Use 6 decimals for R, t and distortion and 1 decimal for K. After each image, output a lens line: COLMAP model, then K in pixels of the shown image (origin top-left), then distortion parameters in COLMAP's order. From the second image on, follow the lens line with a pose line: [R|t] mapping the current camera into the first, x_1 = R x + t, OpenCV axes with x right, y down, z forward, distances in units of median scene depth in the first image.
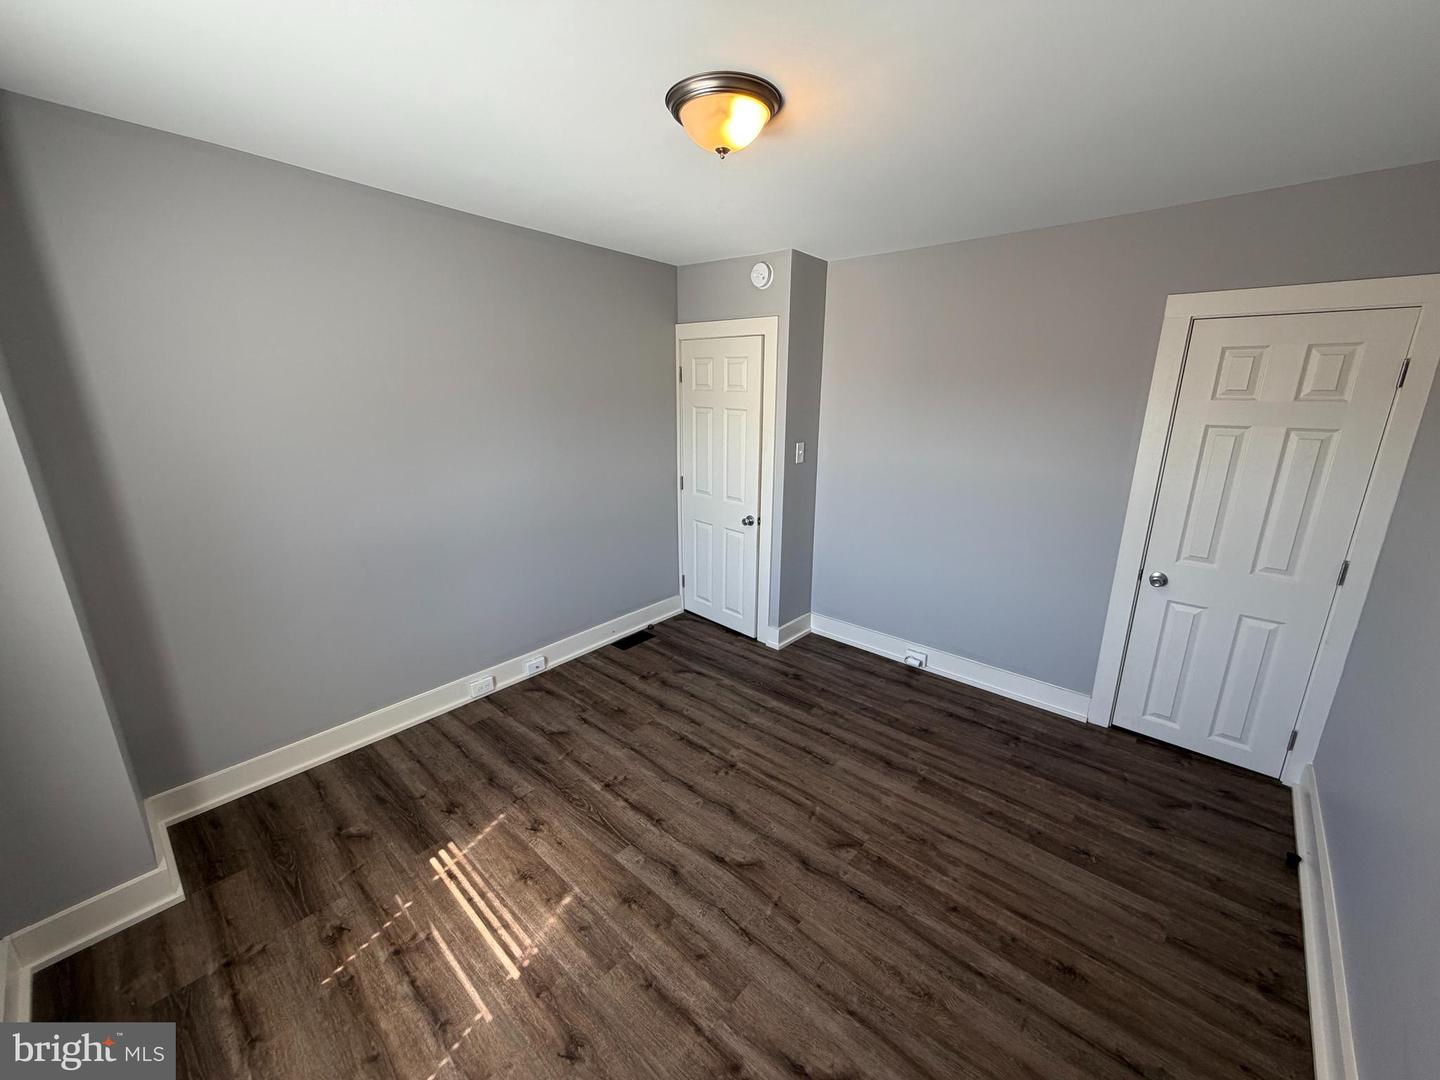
lens RADIAL K [[578.9, 0, 720.0], [0, 578.9, 540.0], [0, 0, 1]] dist [0.006927, 0.000040]
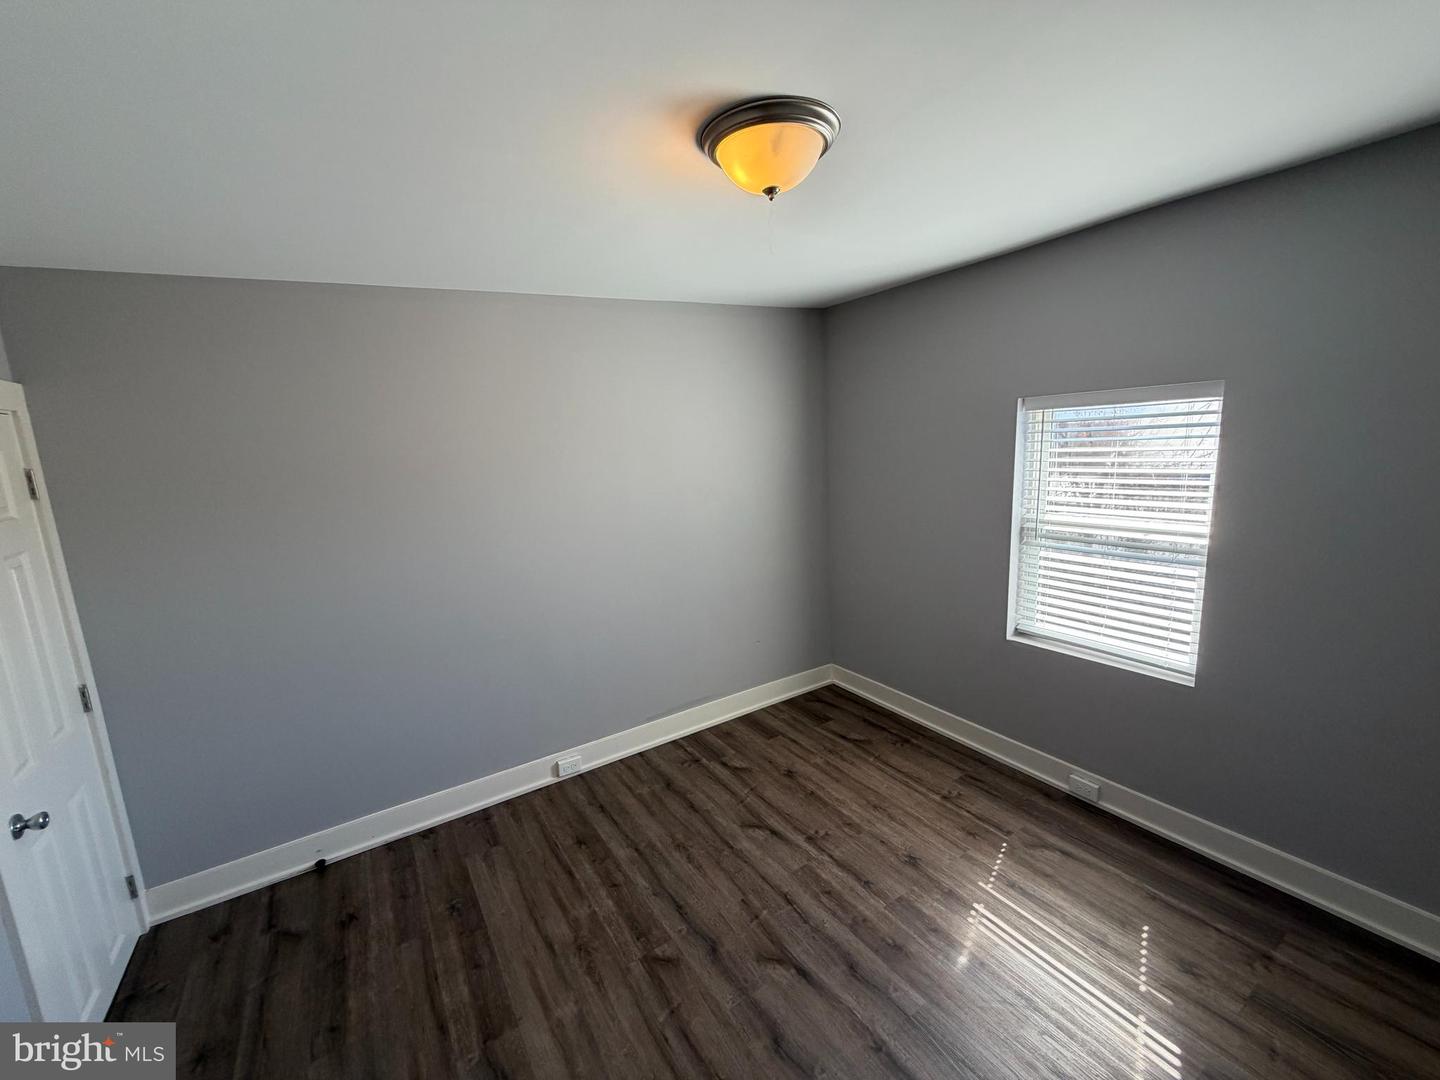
lens RADIAL K [[578.9, 0, 720.0], [0, 578.9, 540.0], [0, 0, 1]] dist [0.006927, 0.000040]
pose [[-0.967583, 0.000821, 0.252552, -0.115658], [0.110414, 0.900739, 0.420093, -0.490349], [-0.227139, 0.434360, -0.871630, 1.654550]]
